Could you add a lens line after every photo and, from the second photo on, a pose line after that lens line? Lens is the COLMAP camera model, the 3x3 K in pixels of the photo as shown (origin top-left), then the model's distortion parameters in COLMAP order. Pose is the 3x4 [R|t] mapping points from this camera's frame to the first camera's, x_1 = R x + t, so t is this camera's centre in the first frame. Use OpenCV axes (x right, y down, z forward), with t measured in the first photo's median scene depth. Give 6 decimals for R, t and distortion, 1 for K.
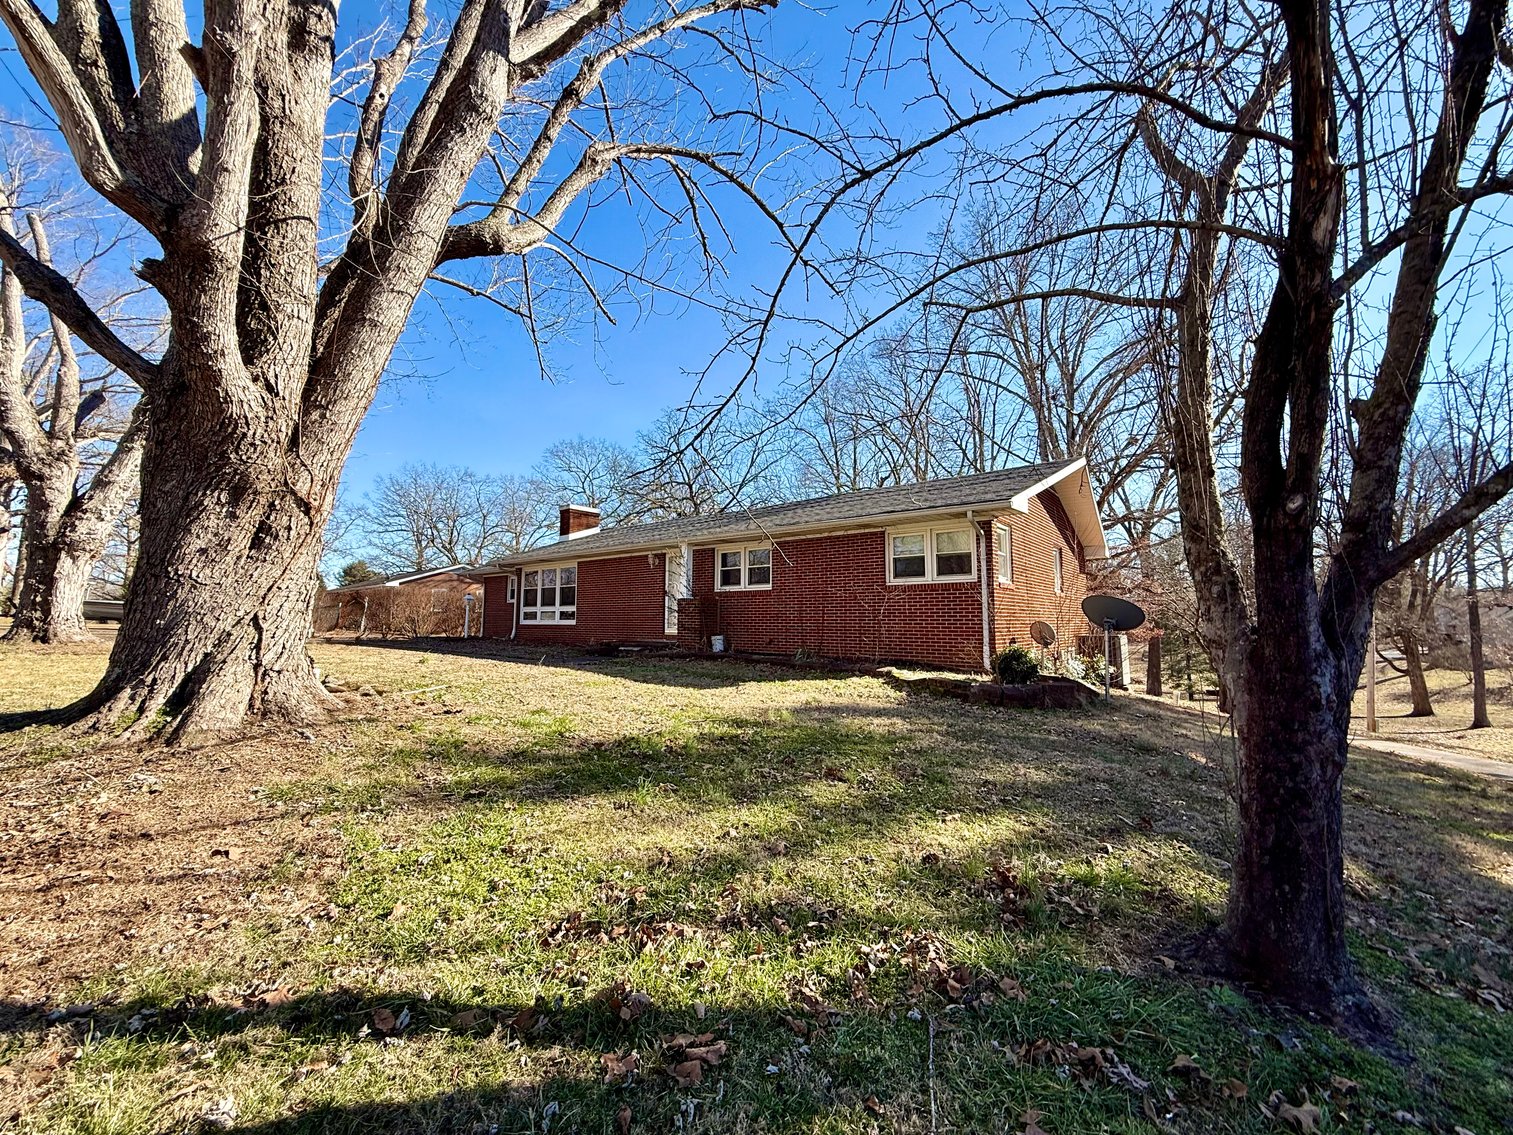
lens RADIAL K [[603.7, 0, 756.6], [0, 603.7, 565.9], [0, 0, 1]] dist [0.007529, -0.000297]
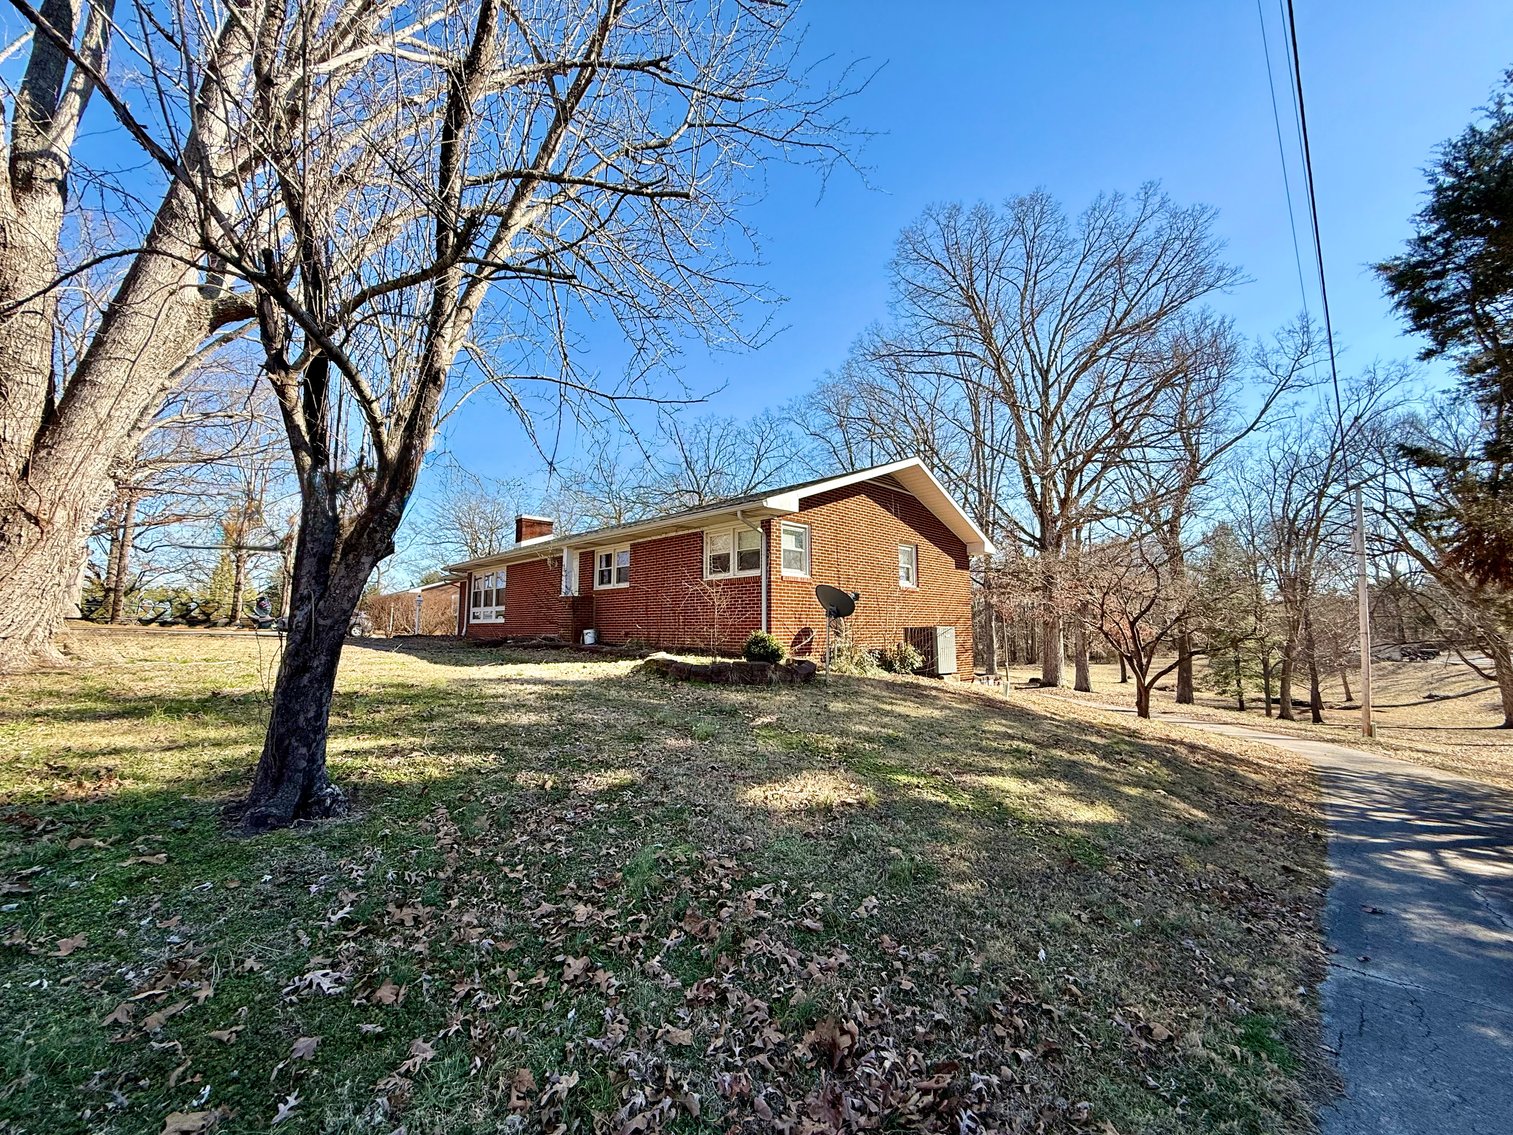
lens RADIAL K [[603.7, 0, 753.7], [0, 603.7, 567.5], [0, 0, 1]] dist [0.007529, -0.000297]
pose [[0.993625, -0.014531, -0.111796, 0.427974], [0.013582, 0.999865, -0.009247, 0.019114], [0.111915, 0.007669, 0.993688, -0.080293]]
